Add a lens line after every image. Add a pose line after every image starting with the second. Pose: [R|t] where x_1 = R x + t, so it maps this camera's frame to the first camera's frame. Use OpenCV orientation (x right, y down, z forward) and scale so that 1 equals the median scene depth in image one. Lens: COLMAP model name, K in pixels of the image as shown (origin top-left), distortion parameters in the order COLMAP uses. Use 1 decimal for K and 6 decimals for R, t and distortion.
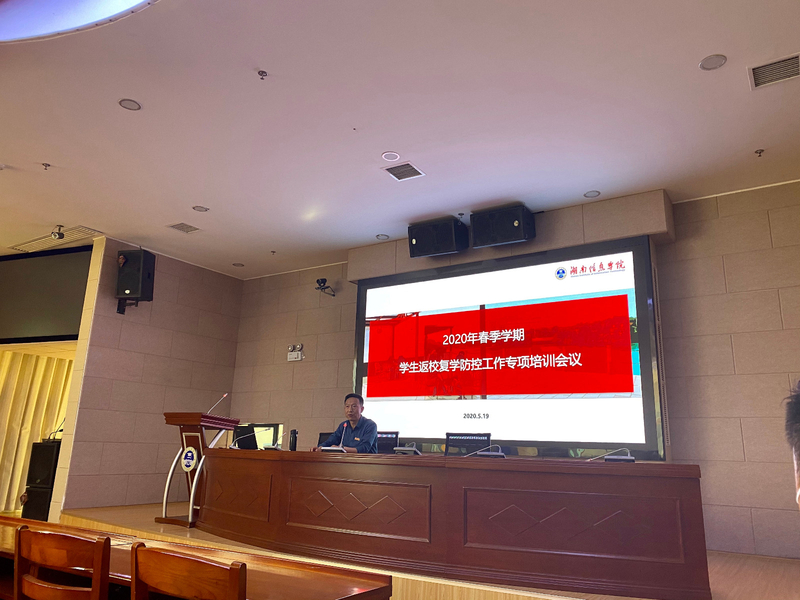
lens RADIAL K [[607.3, 0, 401.3], [0, 607.3, 299.5], [0, 0, 1]] dist [0.012125, -0.013365]
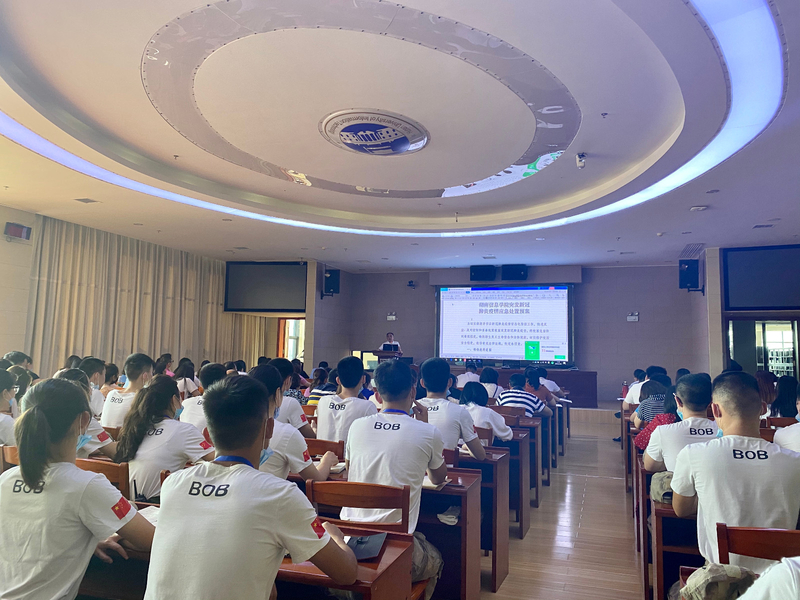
lens RADIAL K [[607.3, 0, 398.6], [0, 607.3, 297.8], [0, 0, 1]] dist [0.012125, -0.013365]
pose [[0.966730, 0.025653, 0.254509, -0.915074], [-0.060248, 0.989803, 0.129078, -0.316266], [-0.248603, -0.140117, 0.958417, -1.219861]]
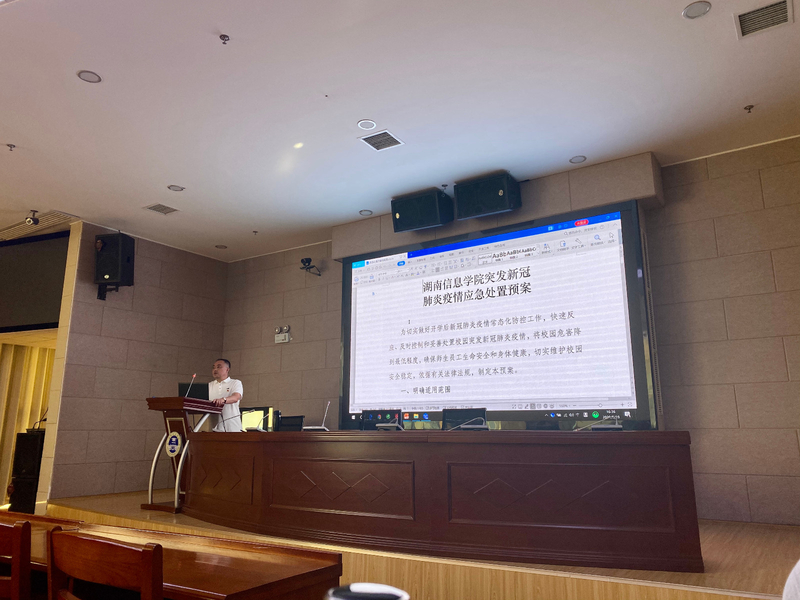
lens RADIAL K [[607.3, 0, 399.2], [0, 607.3, 298.9], [0, 0, 1]] dist [0.012125, -0.013365]
pose [[0.999521, -0.030927, 0.000760, 0.021414], [0.030896, 0.999160, 0.026936, 0.013258], [-0.001593, -0.026900, 0.999637, 0.025613]]
